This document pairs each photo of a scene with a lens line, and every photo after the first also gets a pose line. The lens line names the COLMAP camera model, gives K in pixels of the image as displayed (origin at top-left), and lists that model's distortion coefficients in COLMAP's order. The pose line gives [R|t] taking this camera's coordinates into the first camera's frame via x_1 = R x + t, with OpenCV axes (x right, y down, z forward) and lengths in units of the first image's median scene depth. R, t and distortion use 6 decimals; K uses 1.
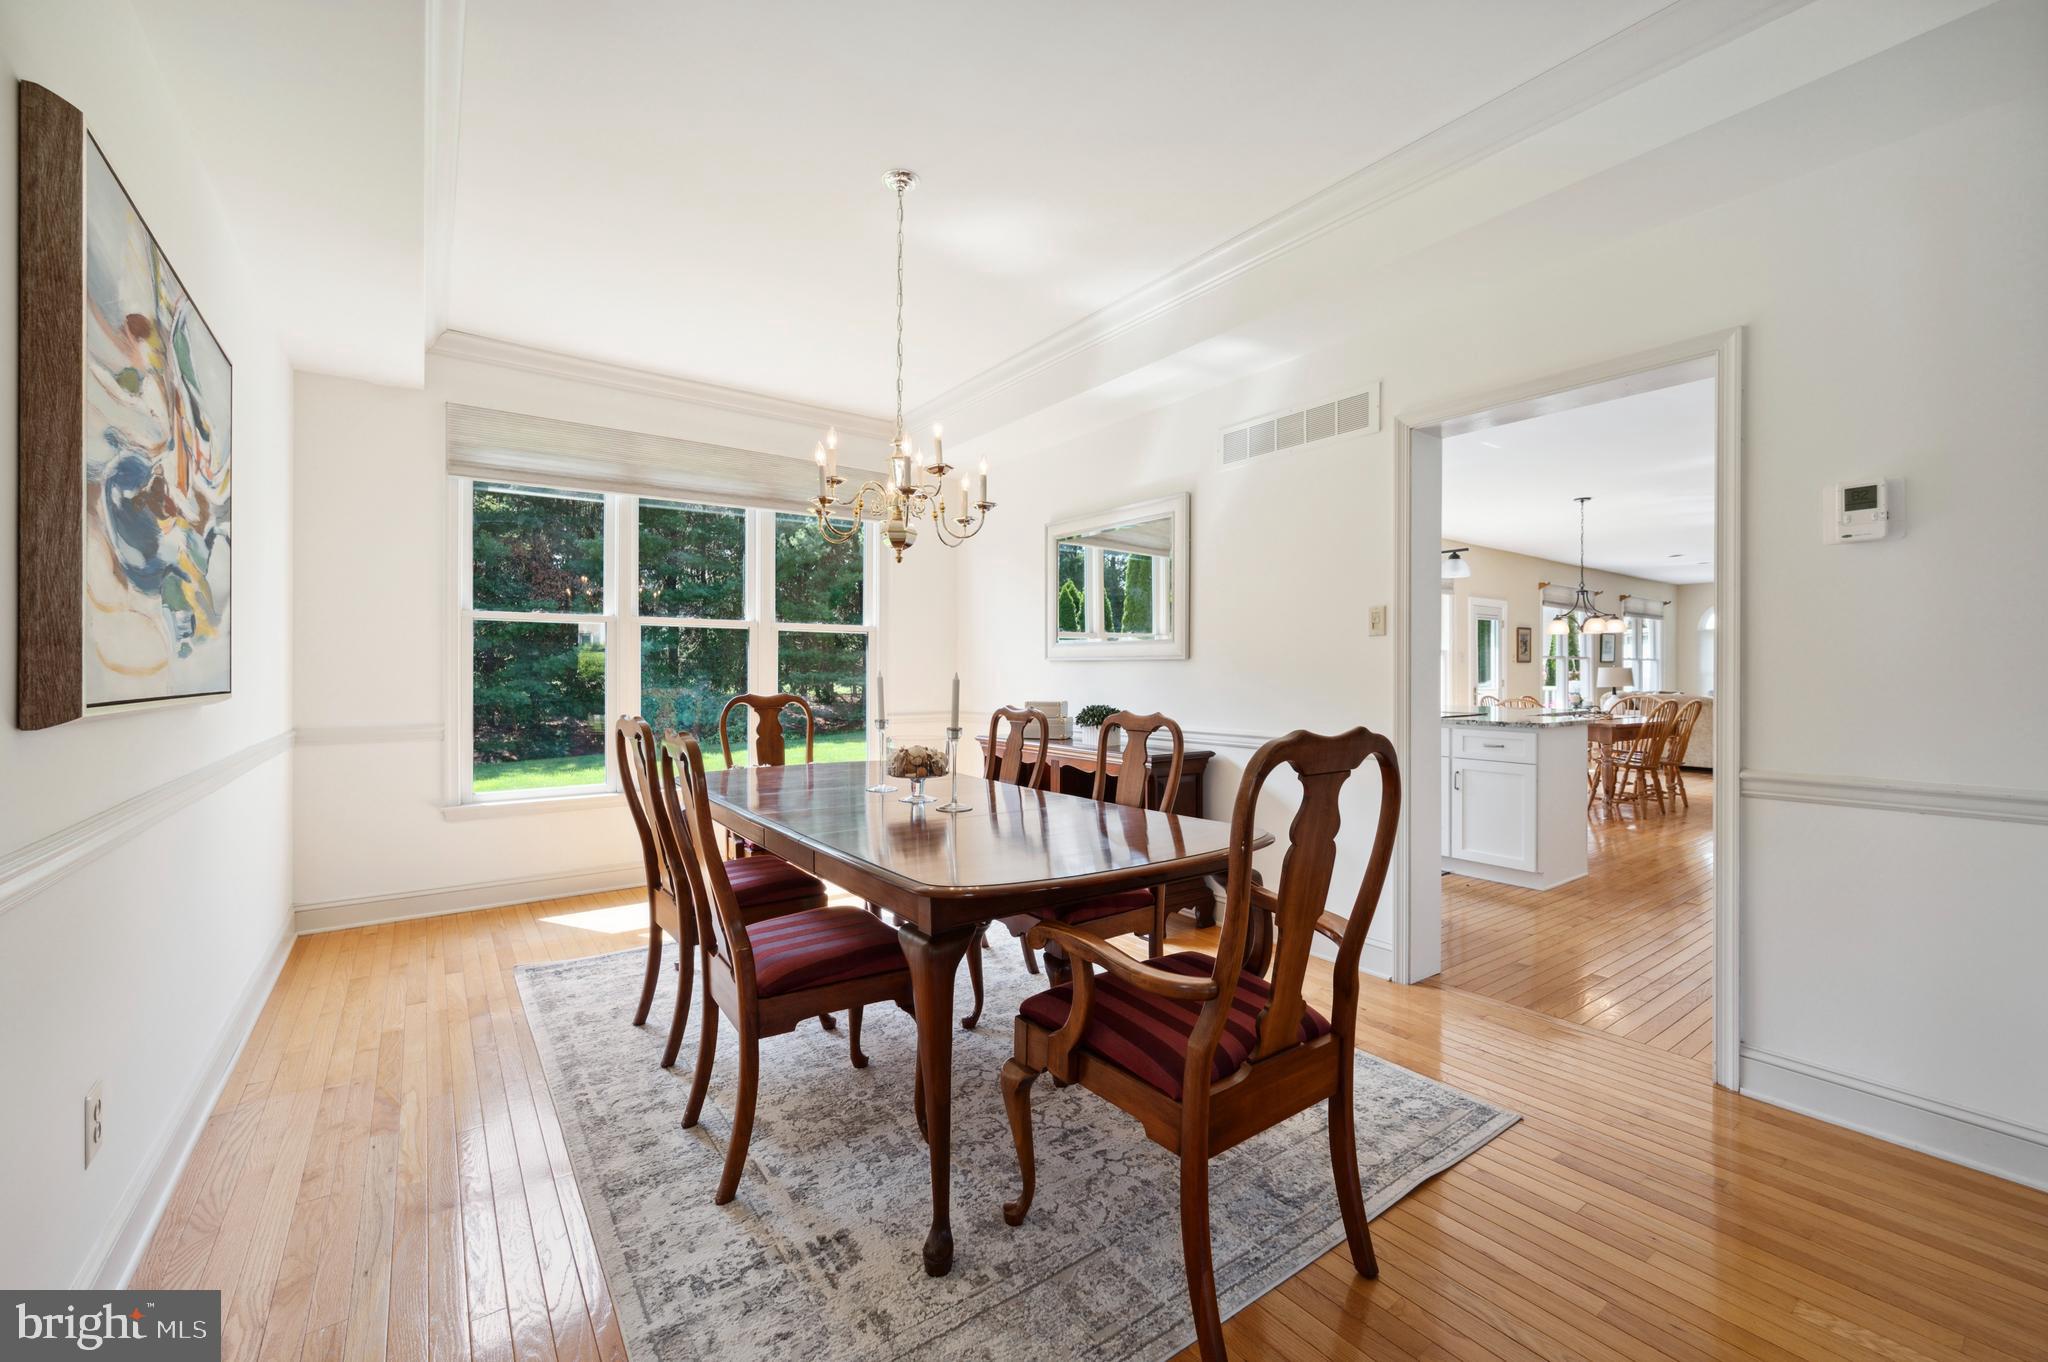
lens RADIAL K [[820.8, 0, 1034.0], [0, 820.8, 676.9], [0, 0, 1]] dist [-0.001019, -0.000196]
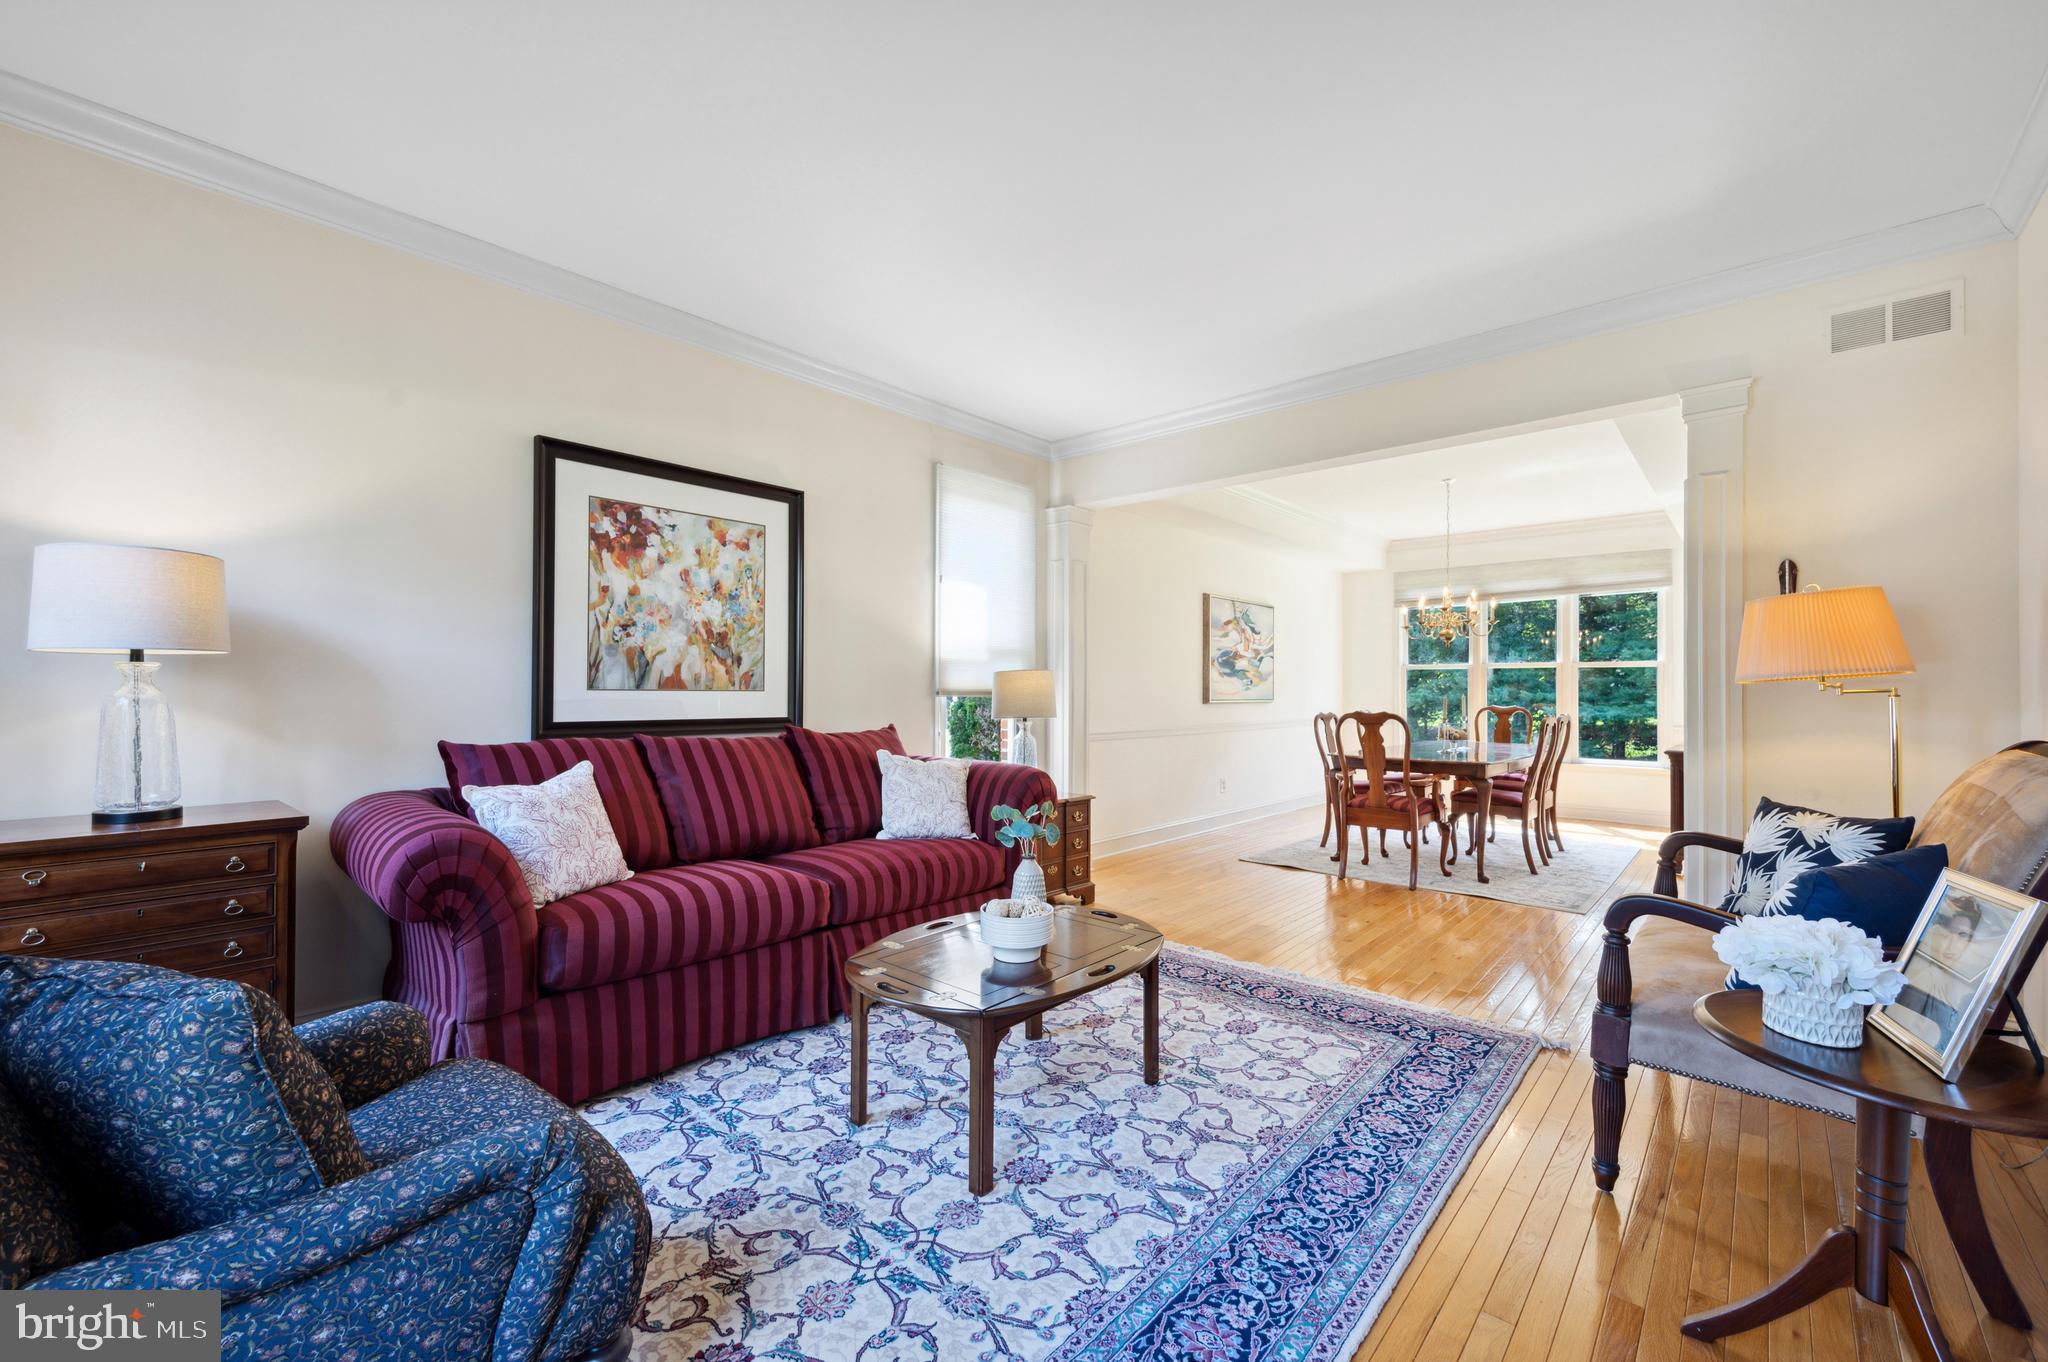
lens RADIAL K [[820.8, 0, 1034.0], [0, 820.8, 676.9], [0, 0, 1]] dist [-0.001019, -0.000196]
pose [[0.204408, -0.017389, -0.978731, 2.163754], [-0.008197, 0.999777, -0.019475, -0.002311], [0.978852, 0.012003, 0.204220, -0.702097]]
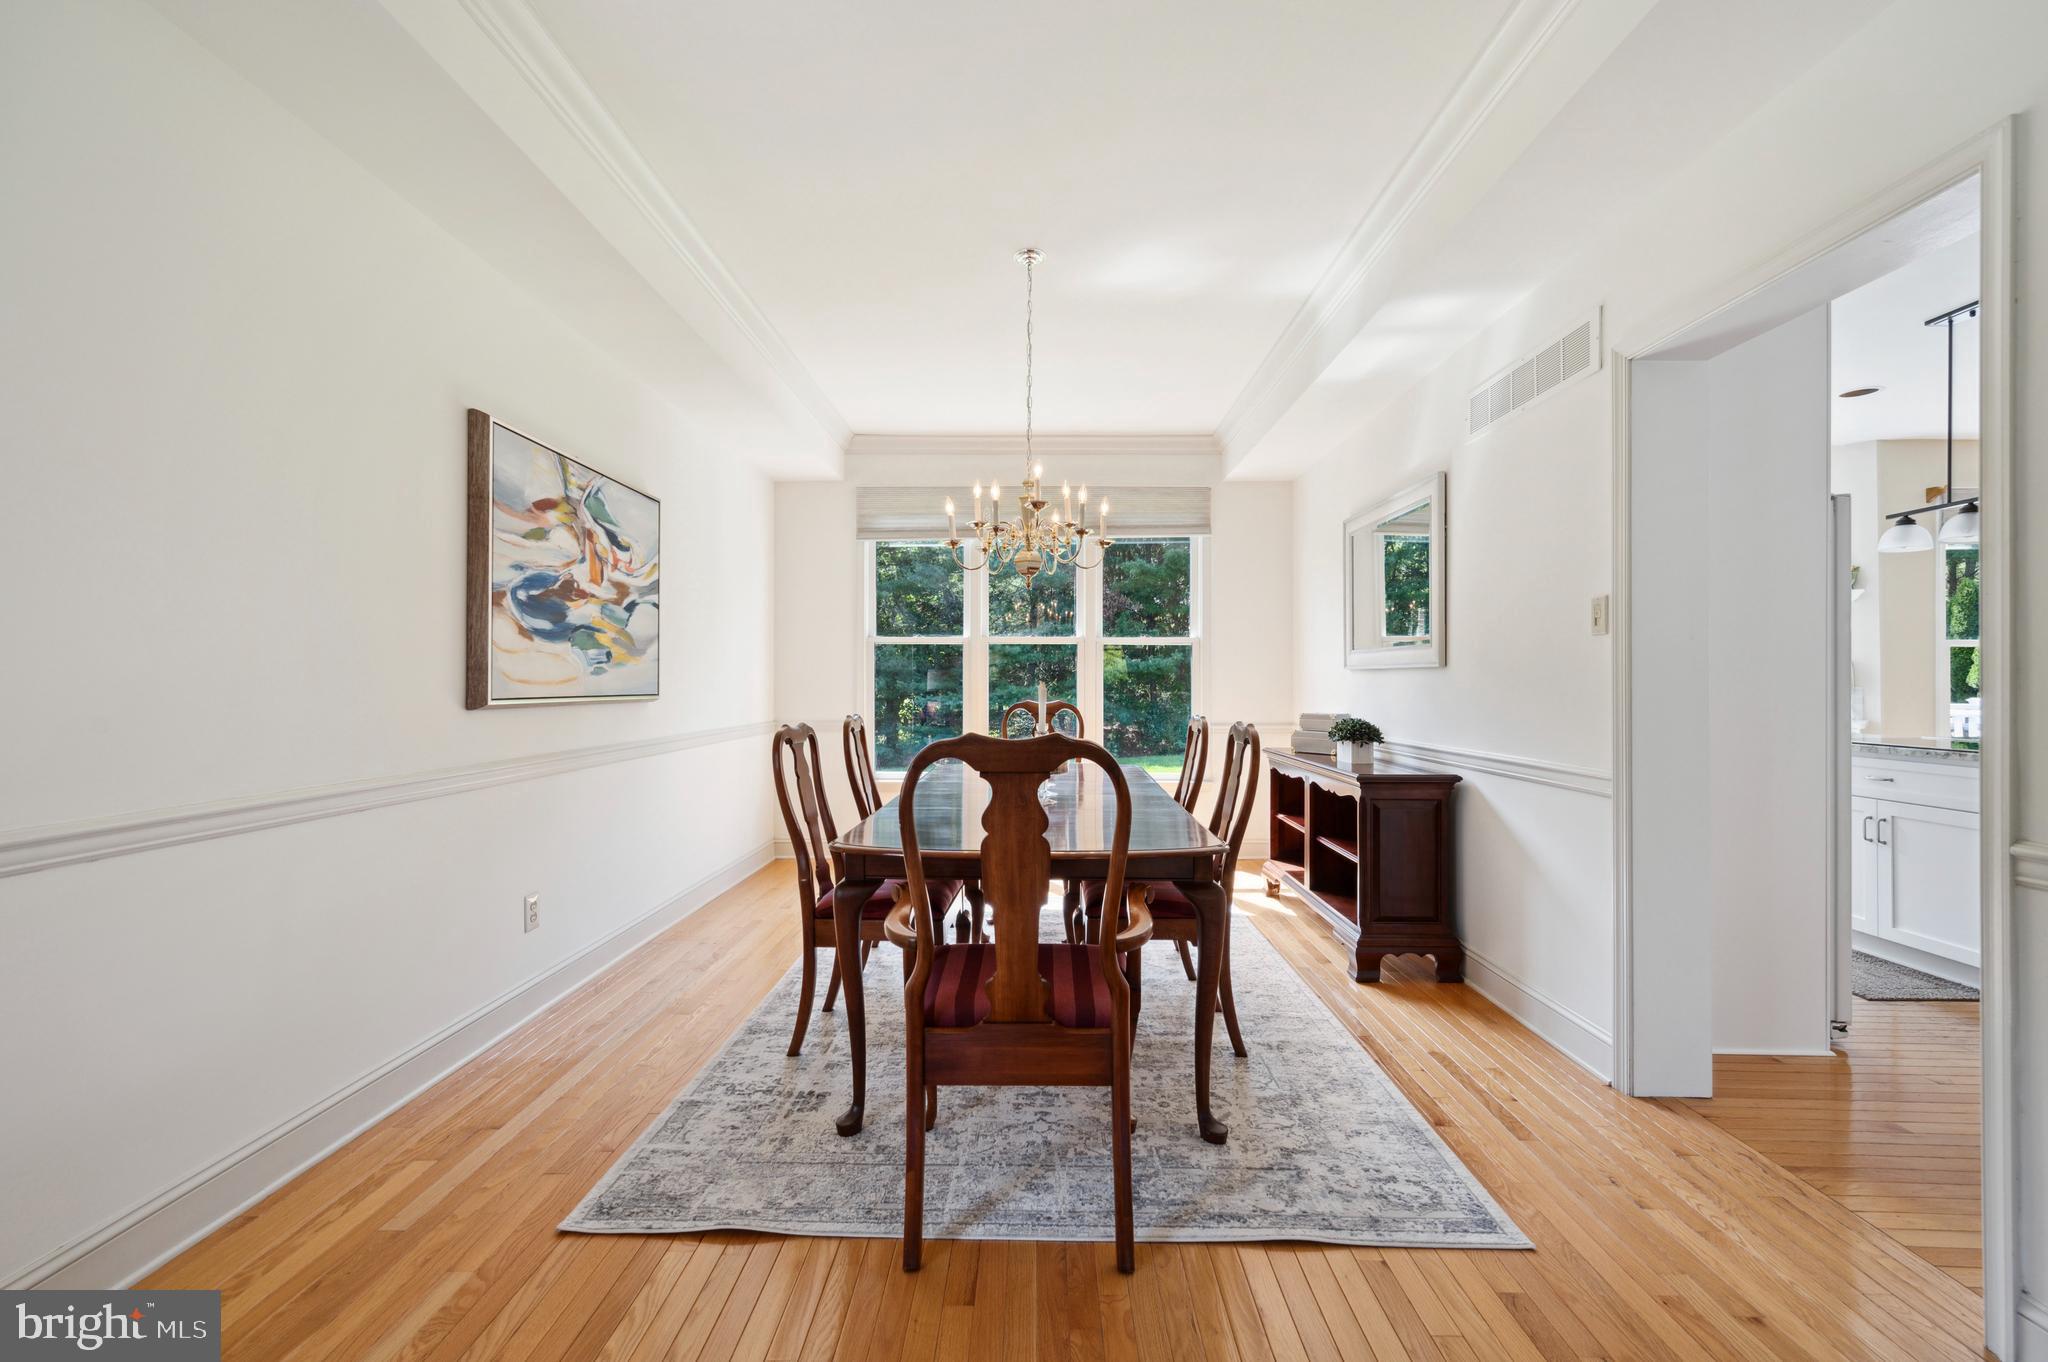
lens RADIAL K [[859.3, 0, 1031.1], [0, 859.3, 684.7], [0, 0, 1]] dist [0.001235, 0.000337]
pose [[0.797285, 0.000475, -0.603602, 0.666284], [-0.002575, 0.999993, -0.002614, 0.000044], [0.603597, 0.003639, 0.797281, 0.047108]]
